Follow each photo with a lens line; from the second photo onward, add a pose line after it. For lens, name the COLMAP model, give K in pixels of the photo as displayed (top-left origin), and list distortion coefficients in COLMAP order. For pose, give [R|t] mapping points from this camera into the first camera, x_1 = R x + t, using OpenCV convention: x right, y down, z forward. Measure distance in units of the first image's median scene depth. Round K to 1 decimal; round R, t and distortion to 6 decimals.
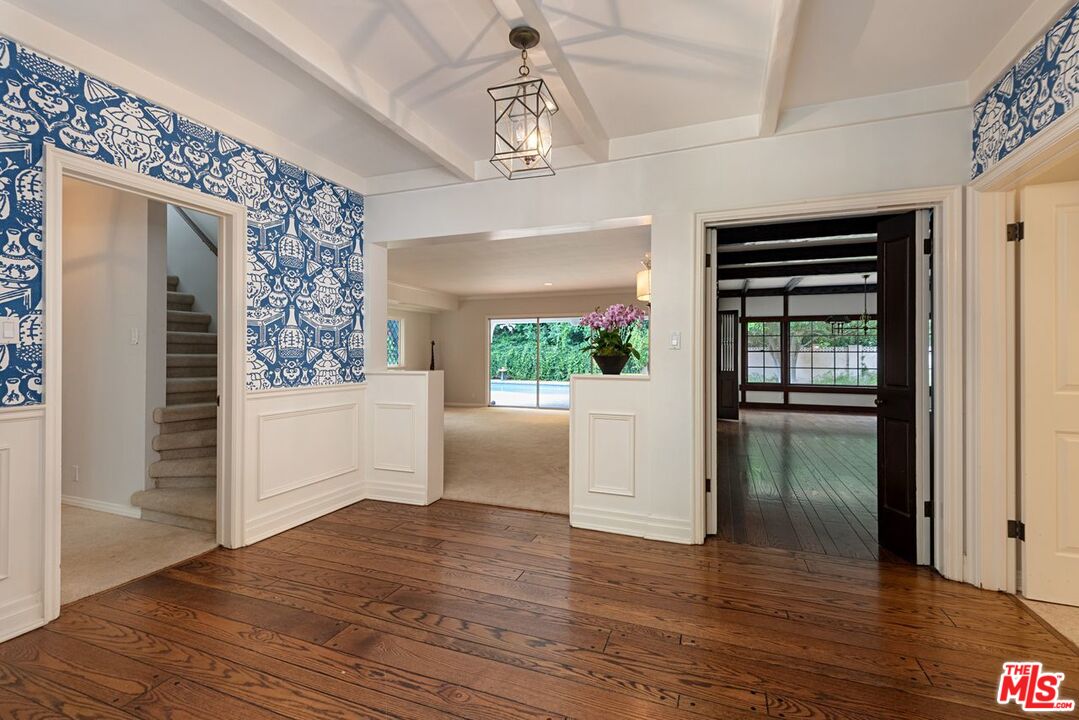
lens RADIAL K [[476.1, 0, 540.1], [0, 476.1, 355.0], [0, 0, 1]] dist [0.018183, -0.000991]
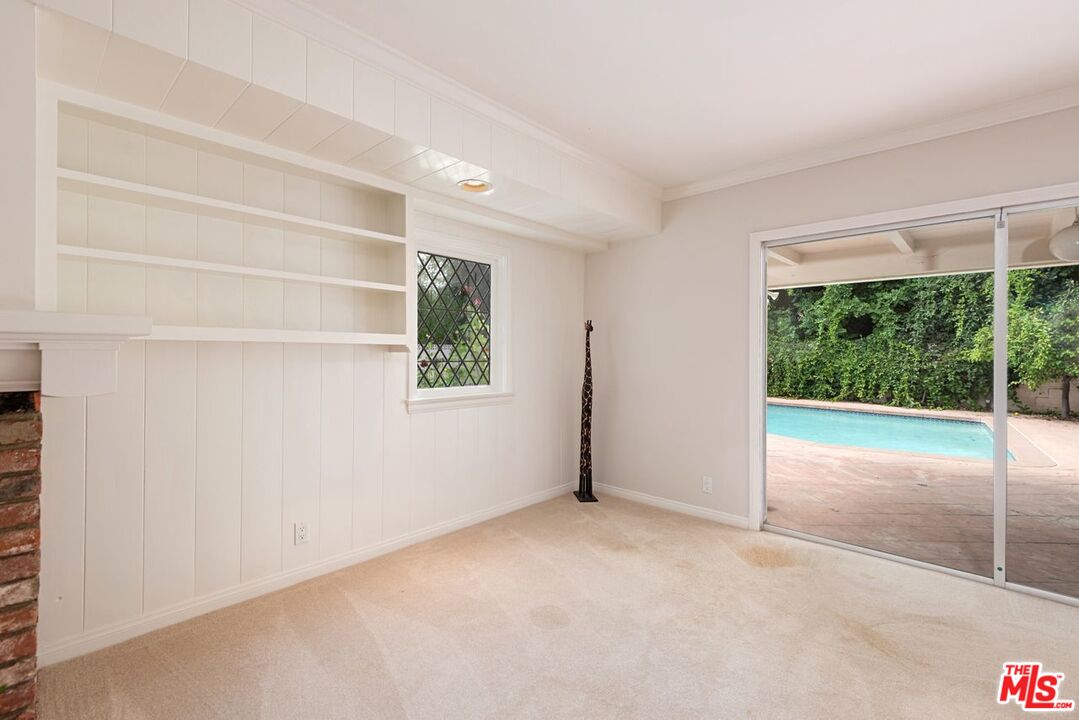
lens RADIAL K [[476.1, 0, 538.0], [0, 476.1, 349.5], [0, 0, 1]] dist [0.018183, -0.000991]
pose [[0.923159, -0.003556, -0.384401, -0.058761], [-0.000656, 0.999941, -0.010826, -0.001534], [0.384417, 0.010247, 0.923103, 0.315194]]
